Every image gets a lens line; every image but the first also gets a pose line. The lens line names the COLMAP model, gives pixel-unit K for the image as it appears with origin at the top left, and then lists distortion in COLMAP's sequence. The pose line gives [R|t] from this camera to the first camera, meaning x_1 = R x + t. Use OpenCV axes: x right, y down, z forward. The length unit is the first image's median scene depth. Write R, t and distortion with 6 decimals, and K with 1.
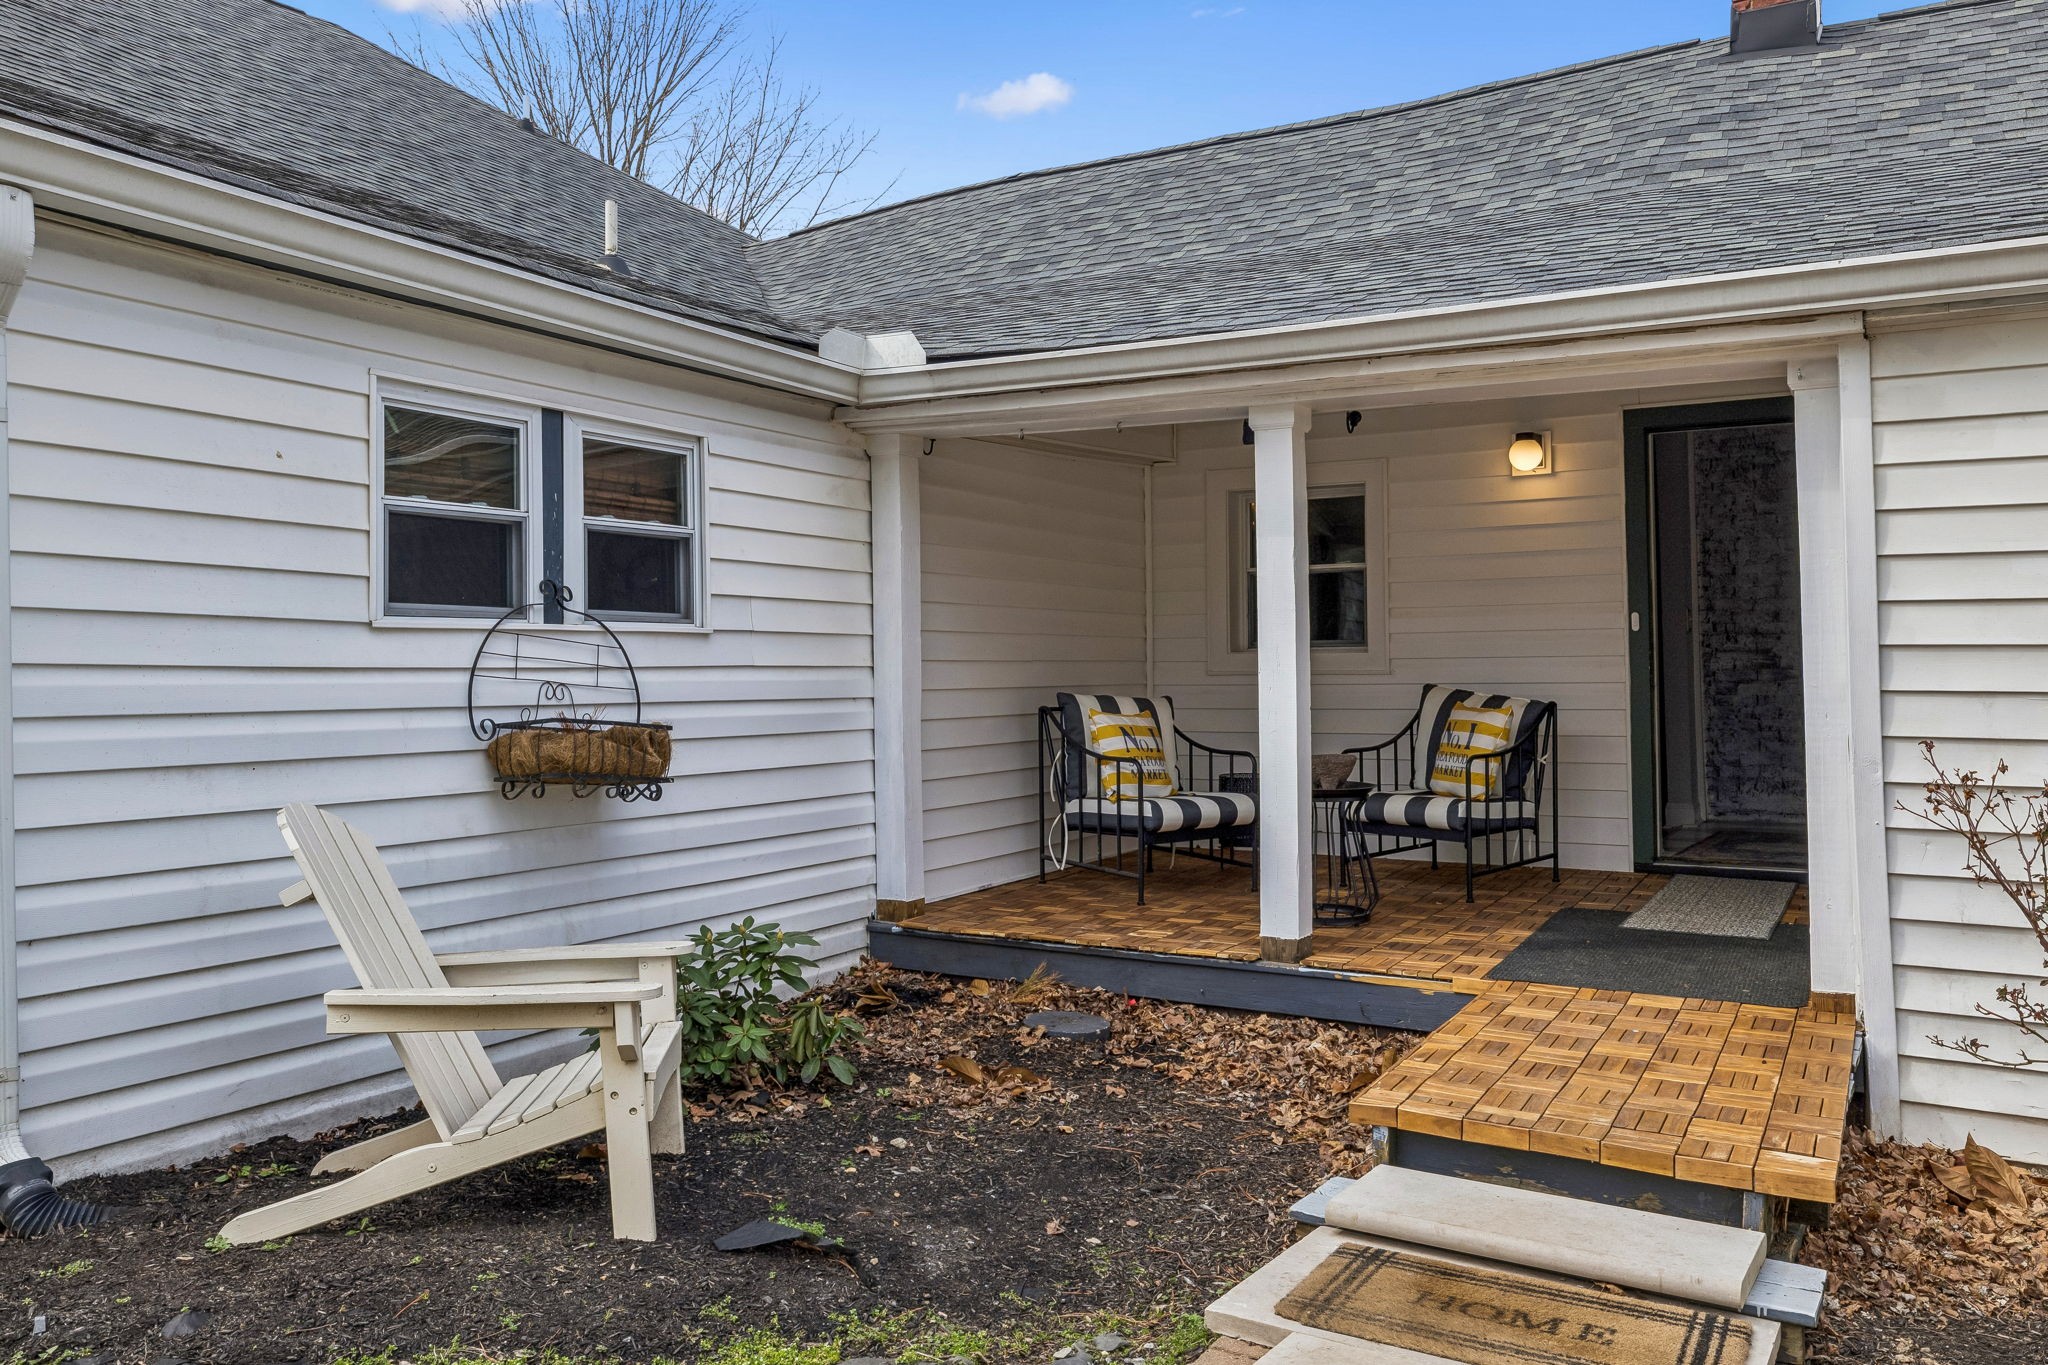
lens RADIAL K [[1508.1, 0, 1026.0], [0, 1508.1, 663.1], [0, 0, 1]] dist [-0.002520, -0.000616]
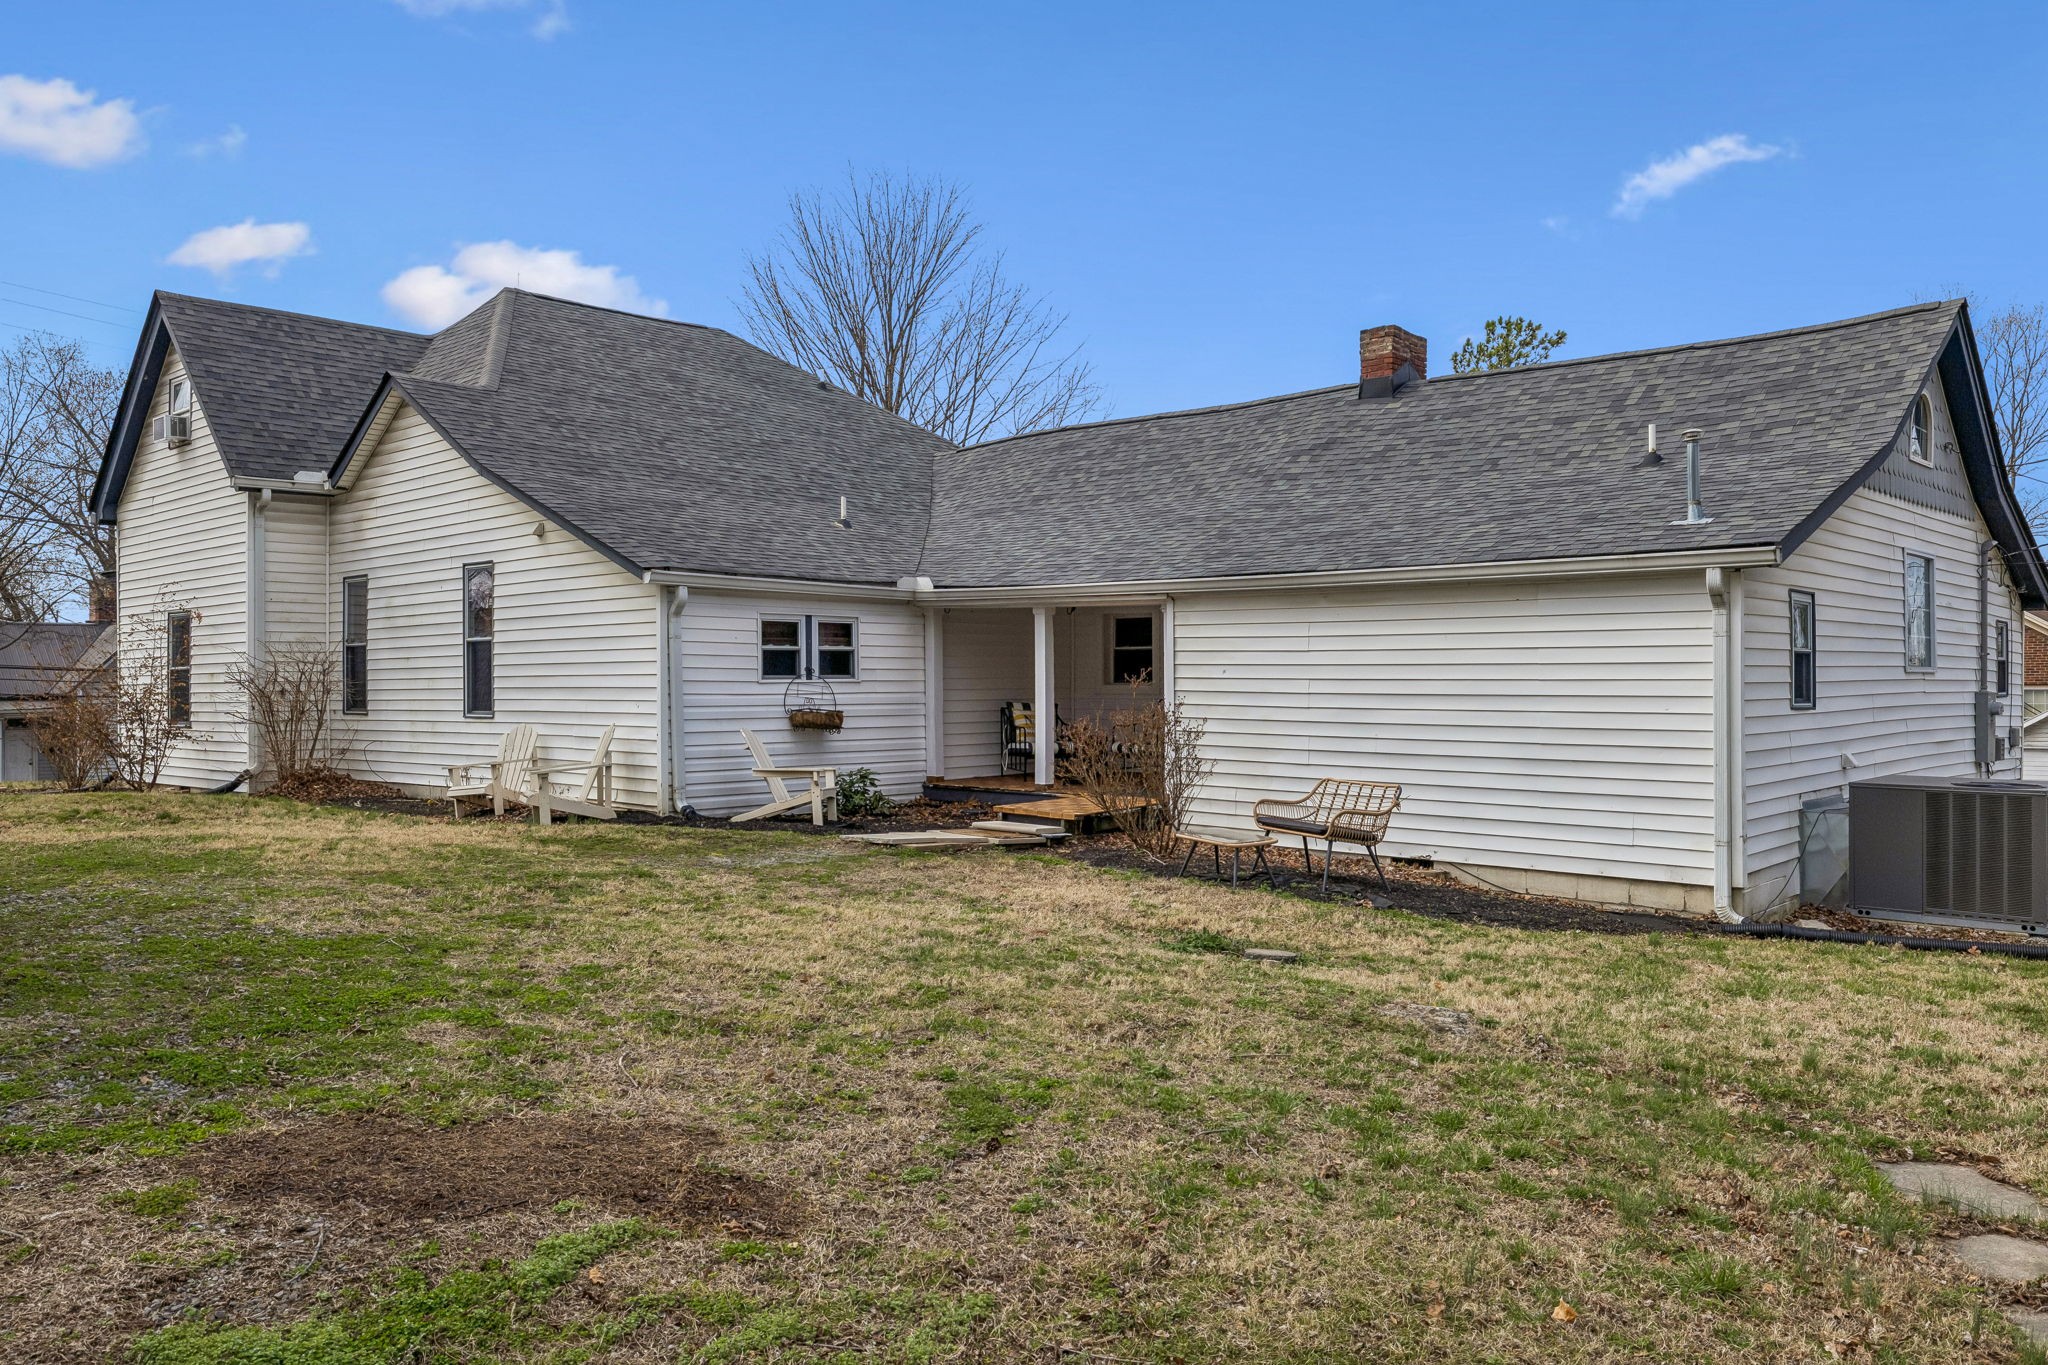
lens RADIAL K [[1508.1, 0, 1021.9], [0, 1508.1, 690.4], [0, 0, 1]] dist [-0.002520, -0.000616]
pose [[0.977109, 0.000792, -0.212737, 0.825116], [0.001774, 0.999928, 0.011869, -0.041212], [0.212731, -0.011975, 0.977037, -2.077402]]
